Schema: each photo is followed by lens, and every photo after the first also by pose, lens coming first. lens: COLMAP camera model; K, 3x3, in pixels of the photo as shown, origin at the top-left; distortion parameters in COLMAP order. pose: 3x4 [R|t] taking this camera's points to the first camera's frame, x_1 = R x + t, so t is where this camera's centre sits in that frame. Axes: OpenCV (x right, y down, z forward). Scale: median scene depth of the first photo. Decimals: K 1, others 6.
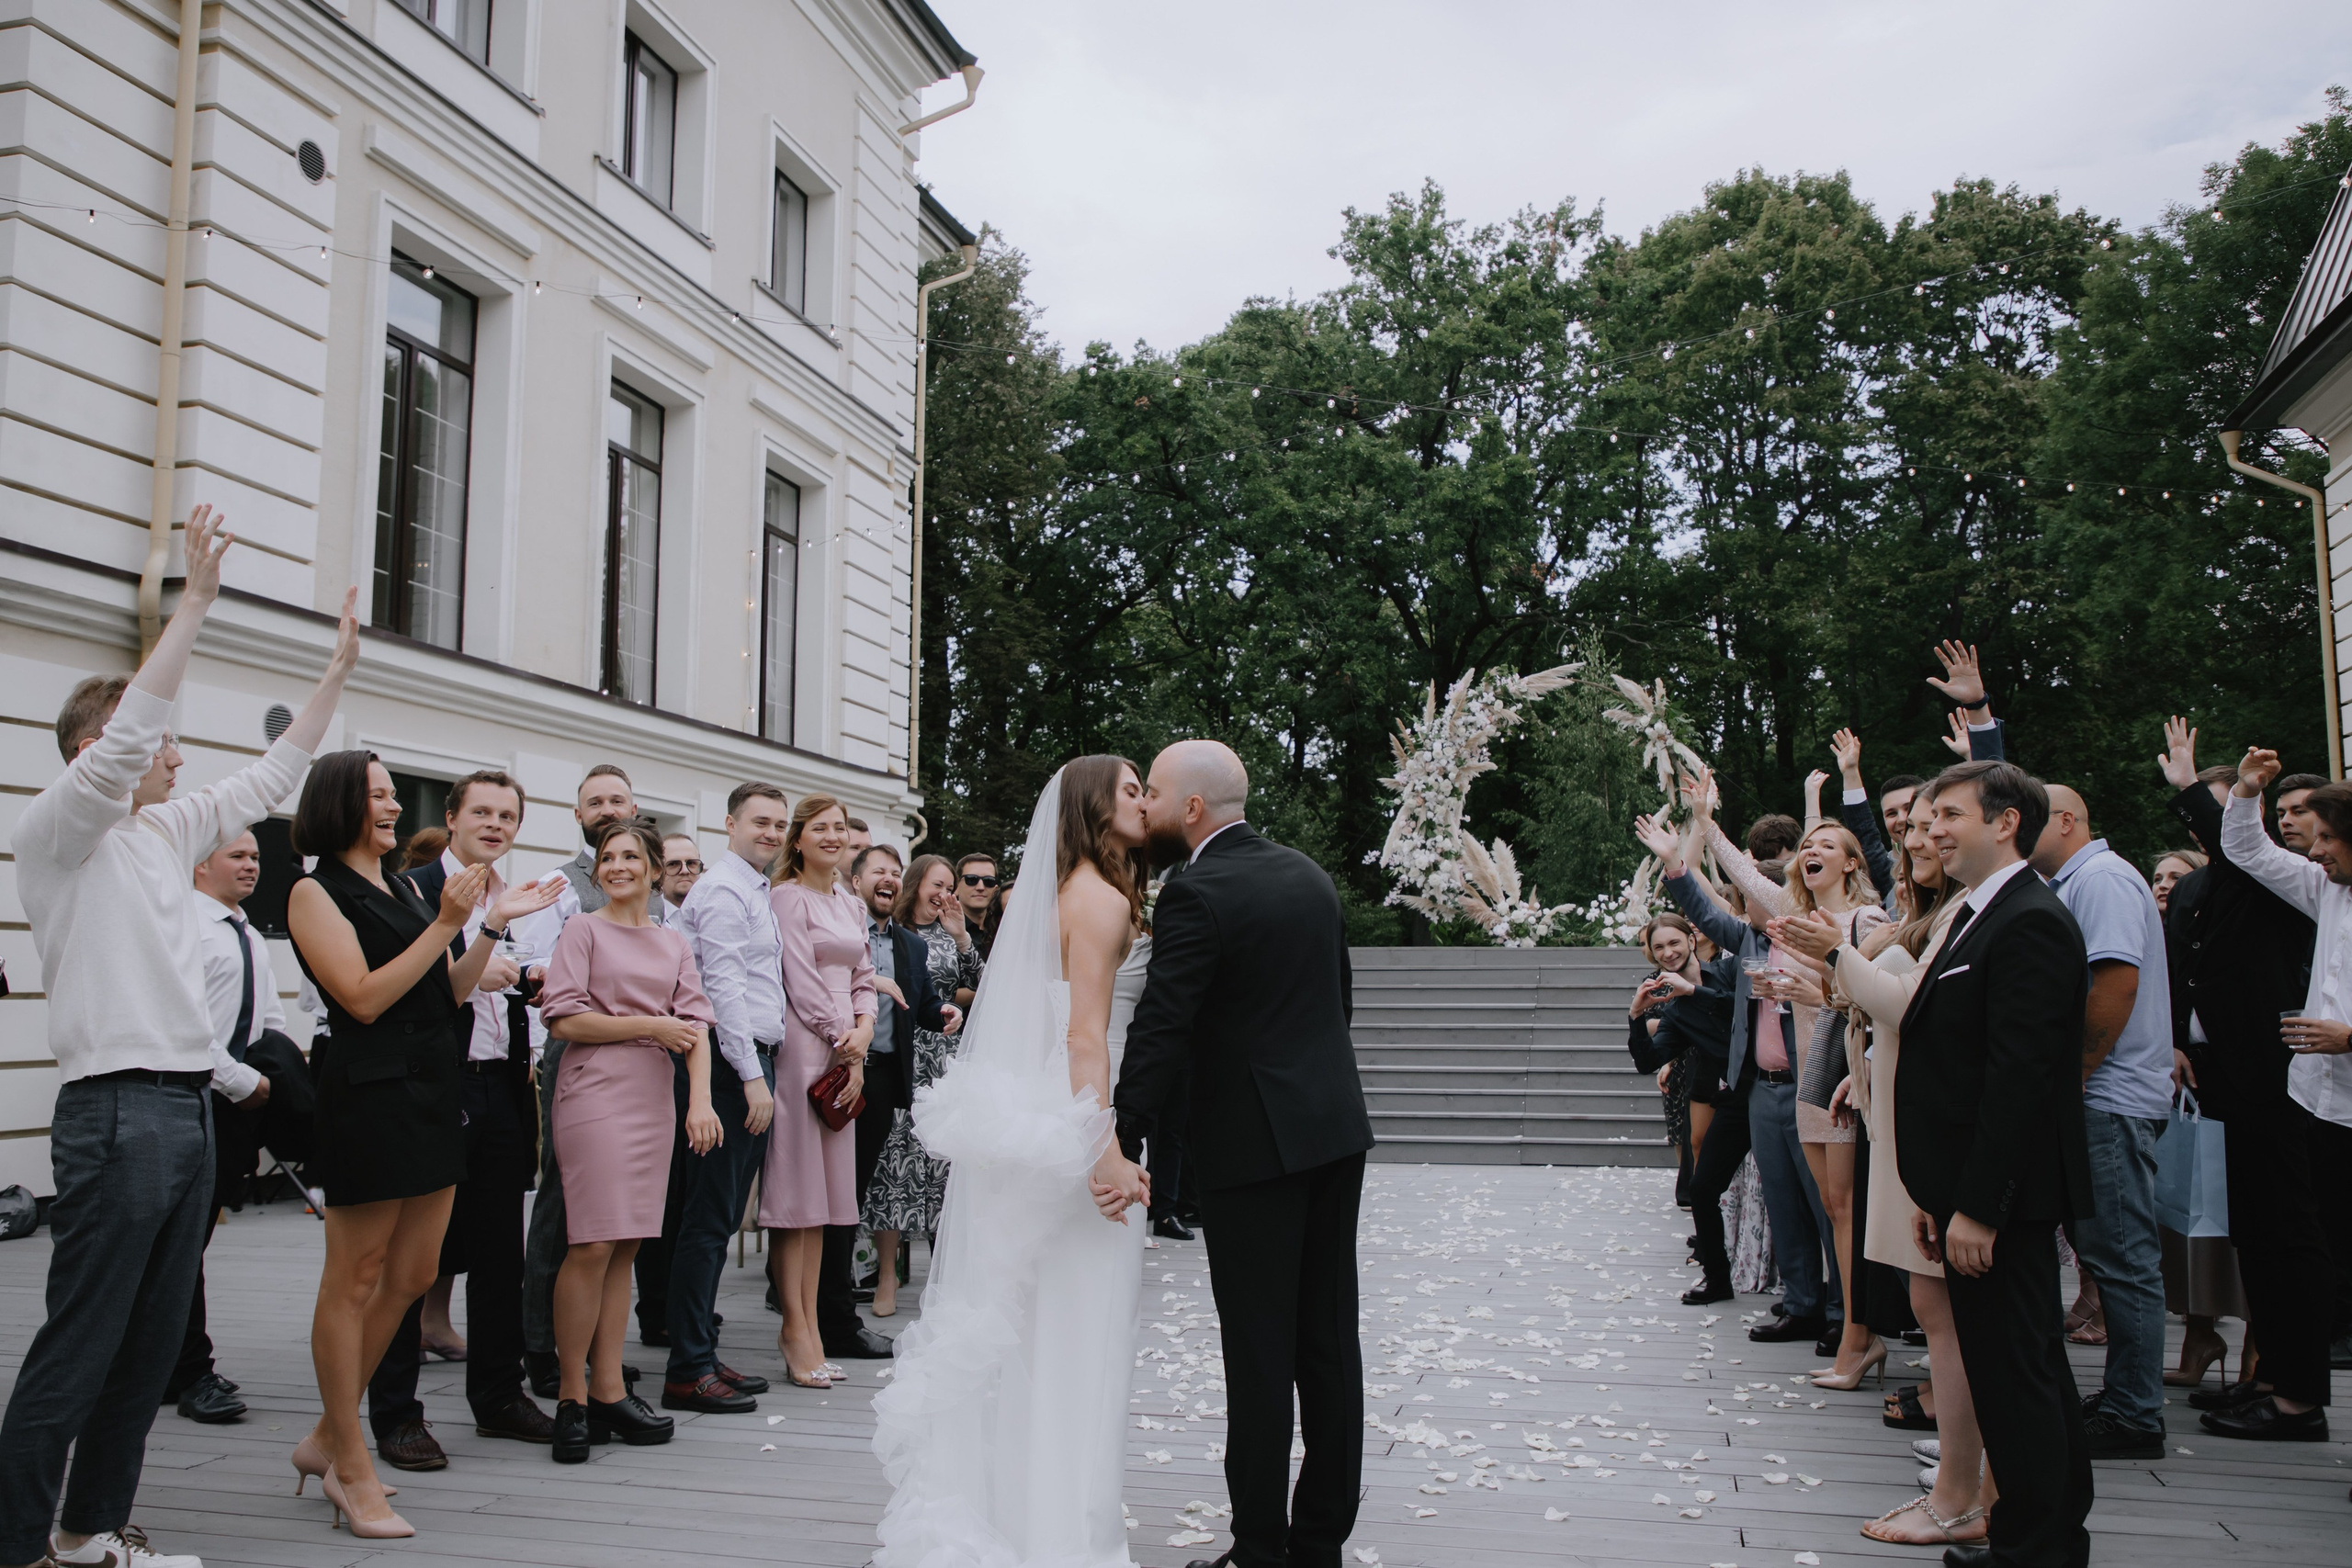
lens RADIAL K [[1854.6, 0, 1184.7], [0, 1854.6, 784.7], [0, 0, 1]] dist [-0.047766, 0.000879]
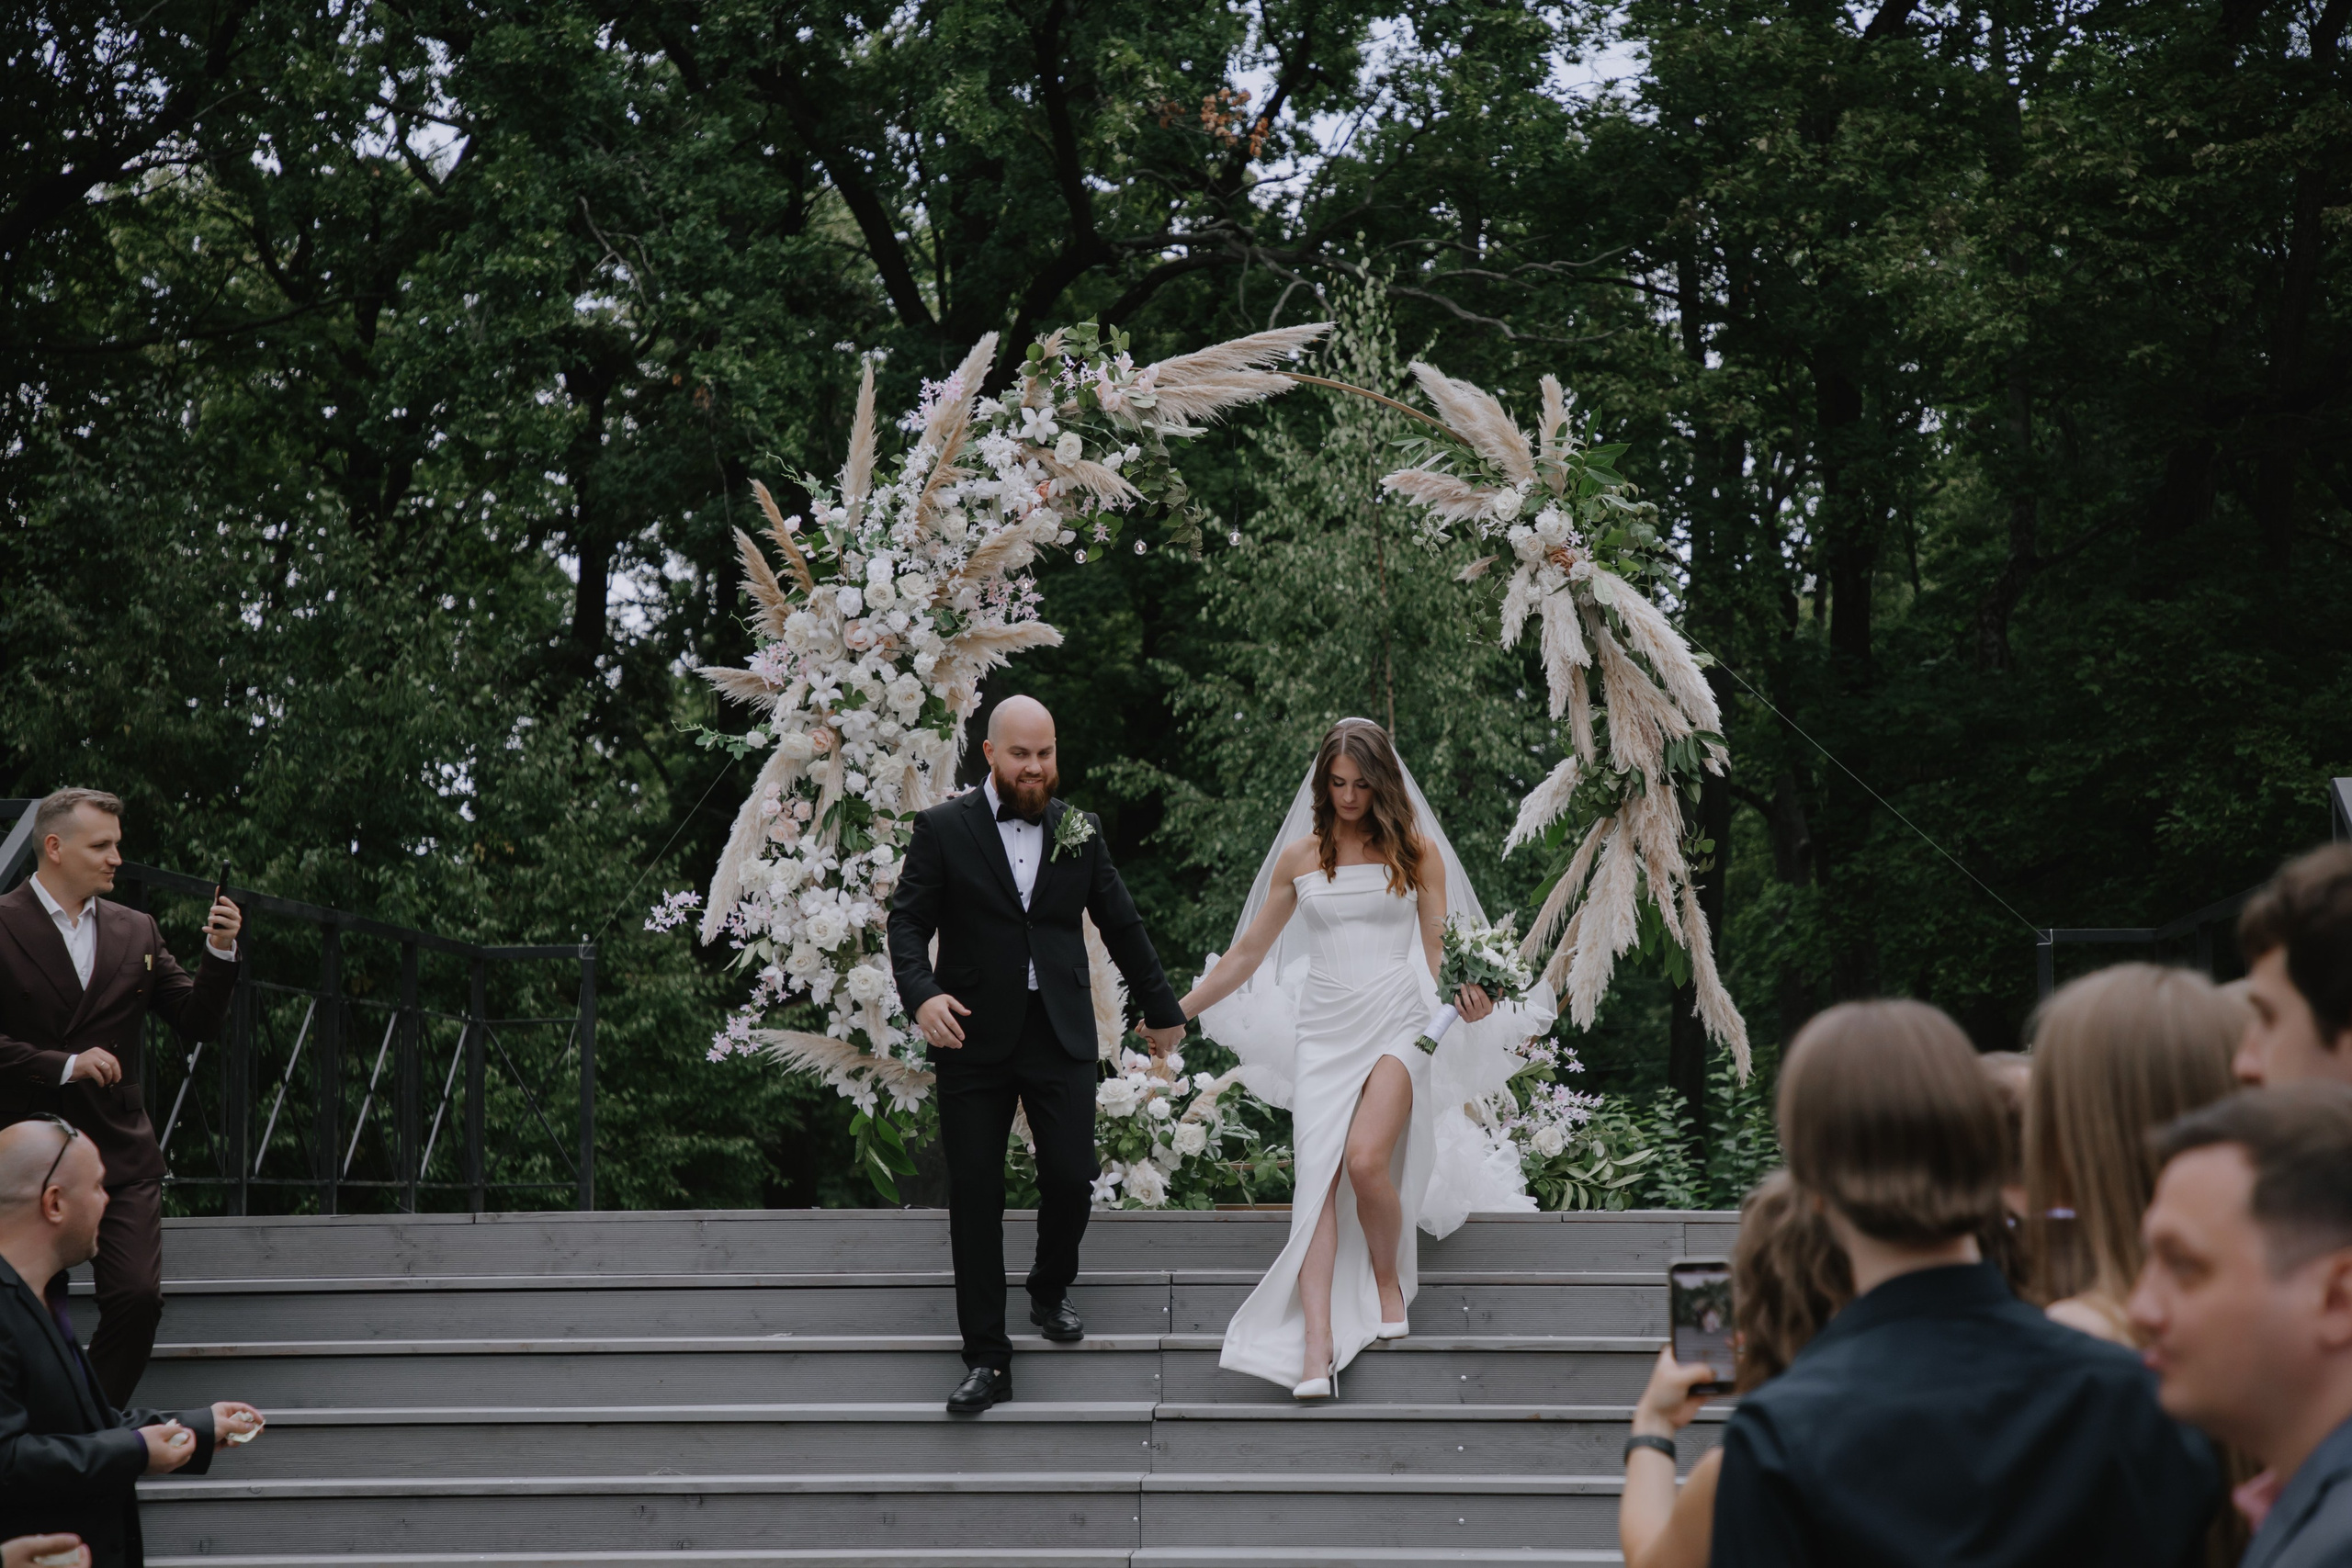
lens RADIAL K [[4365.3, 0, 1180.8], [0, 4365.3, 784.7], [0, 0, 1]] dist [0.389741, 0.000000]
pose [[0.984576, 0.009968, 0.174671, 0.054079], [-0.013953, 0.999669, 0.021604, -0.000607], [-0.174398, -0.023708, 0.984390, 0.233193]]
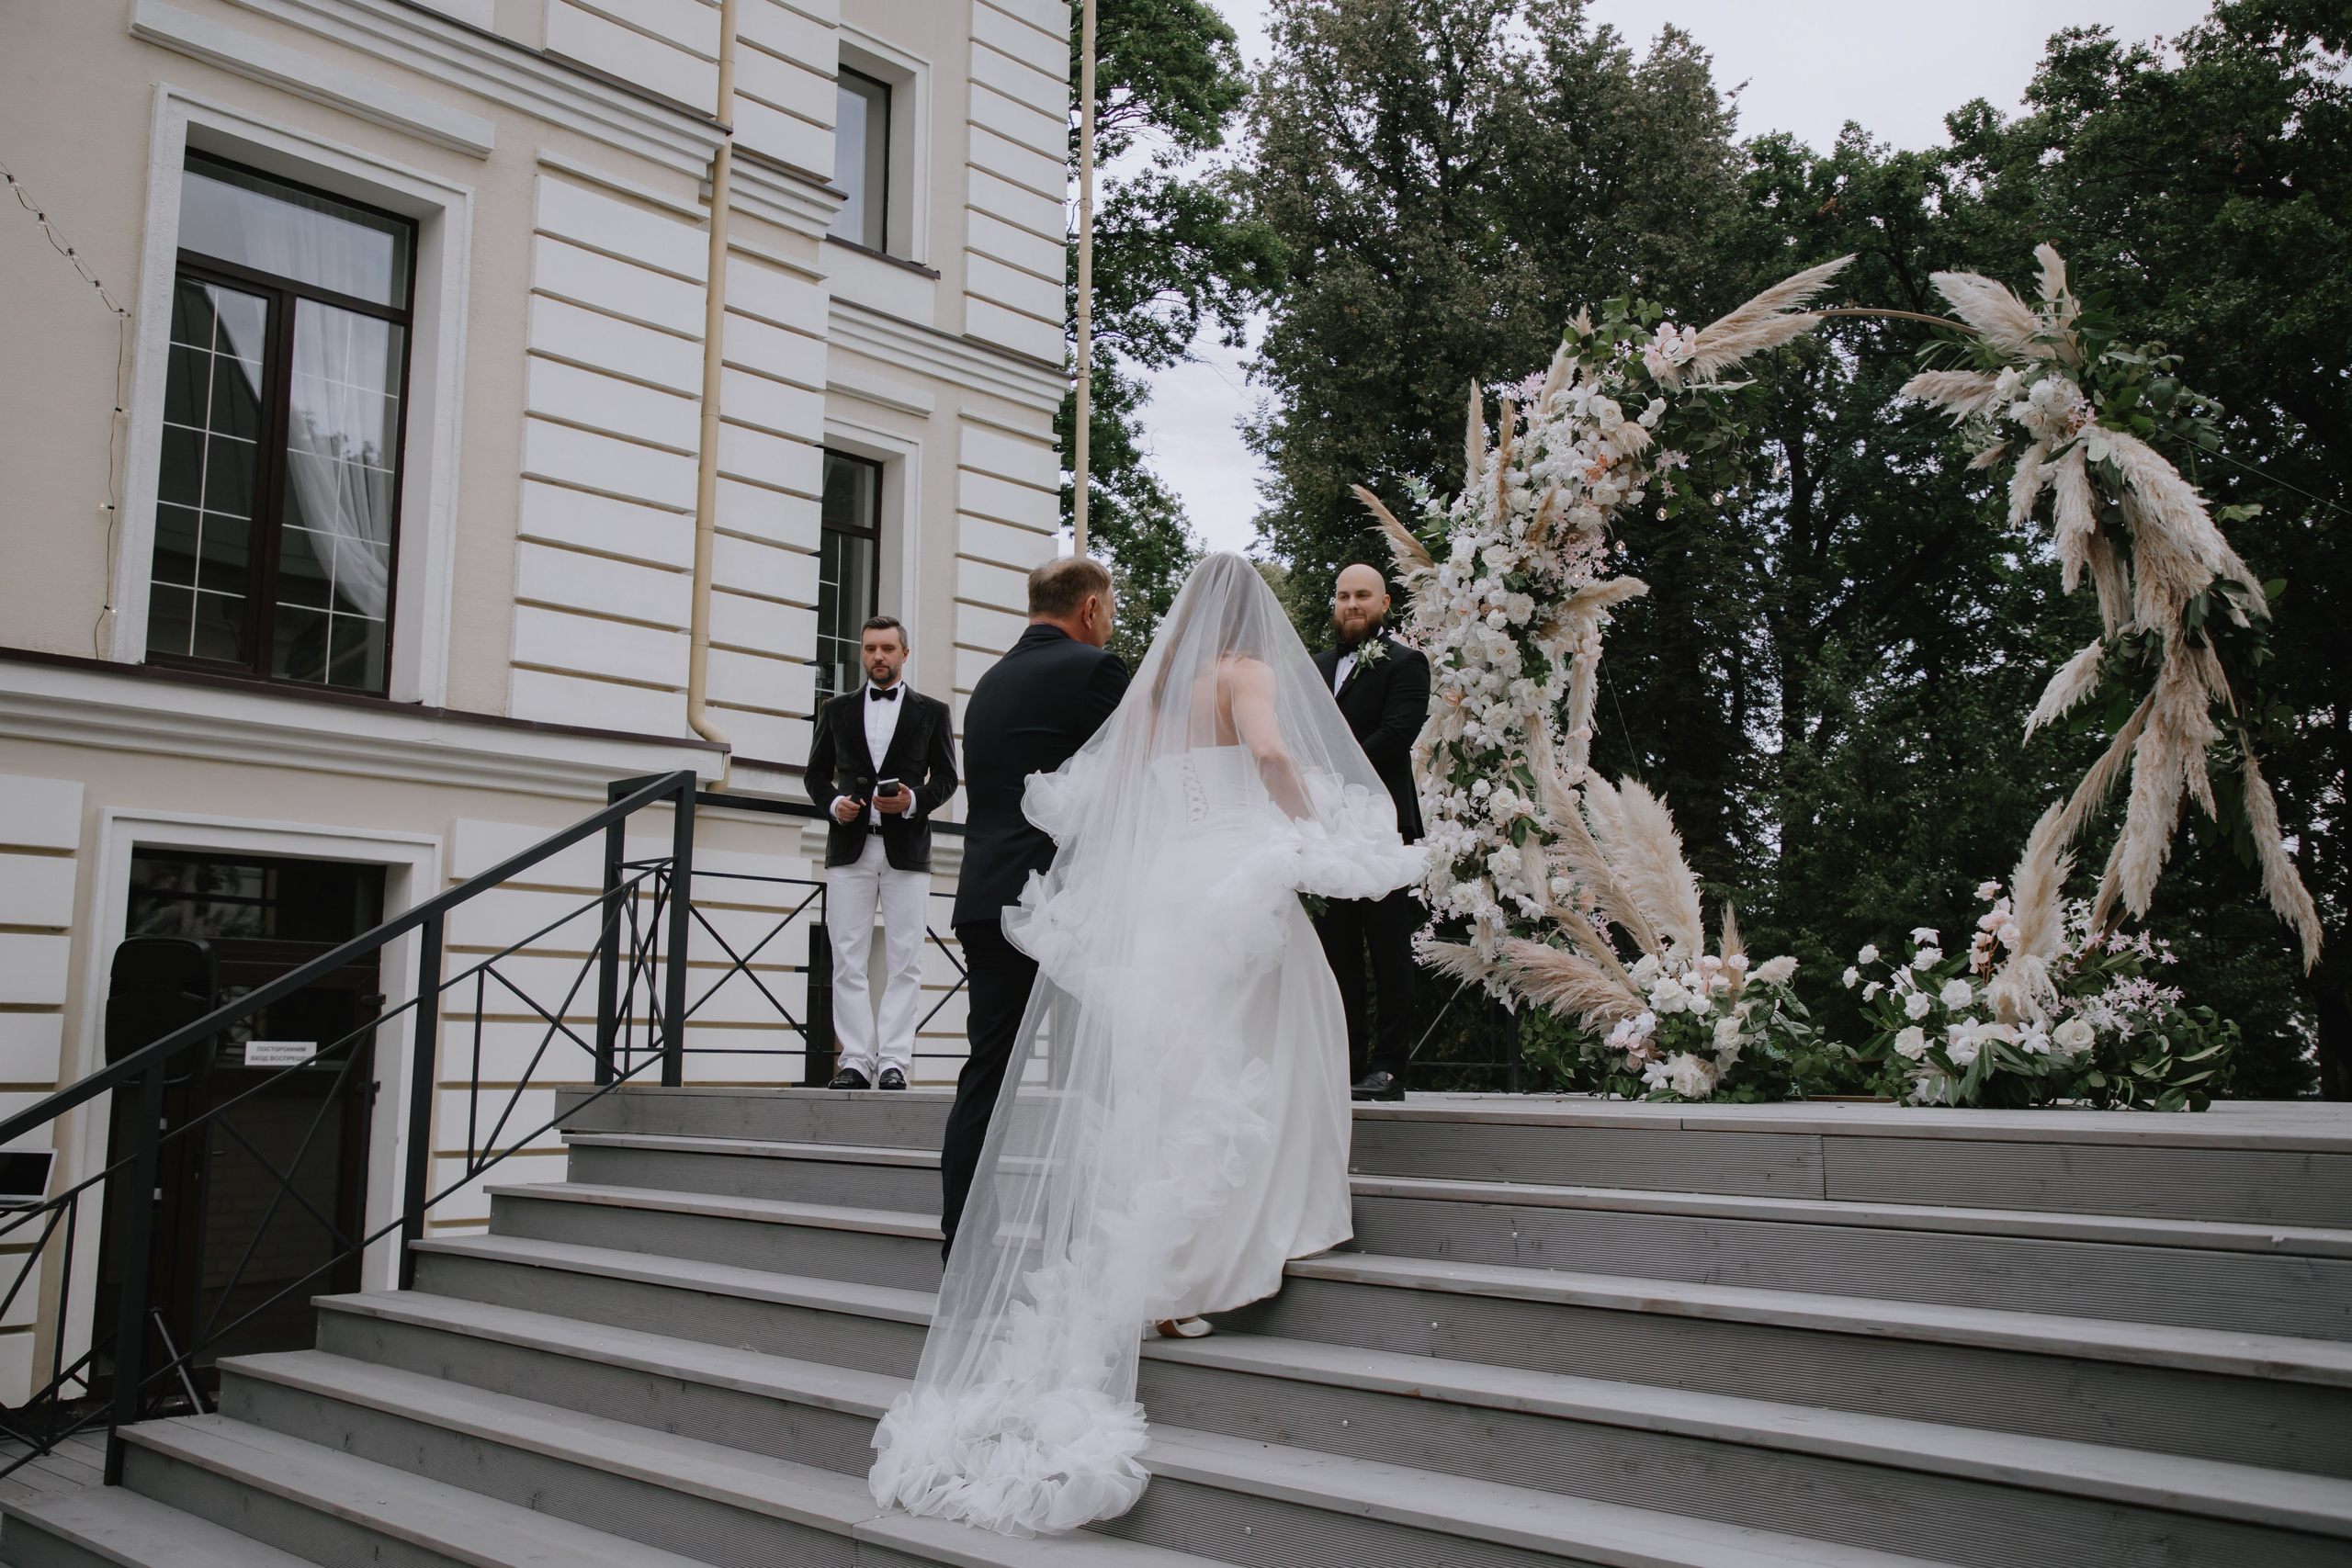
lens RADIAL K [[2034.6, 0, 1183.6], [0, 2034.6, 782.2], [0, 0, 1]] dist [0.062521, -0.002314]
pose [[0.880309, -0.060033, -0.470588, 0.275510], [0.050007, 0.998177, -0.033790, 0.038222], [0.471758, 0.006213, 0.881706, 0.592216]]
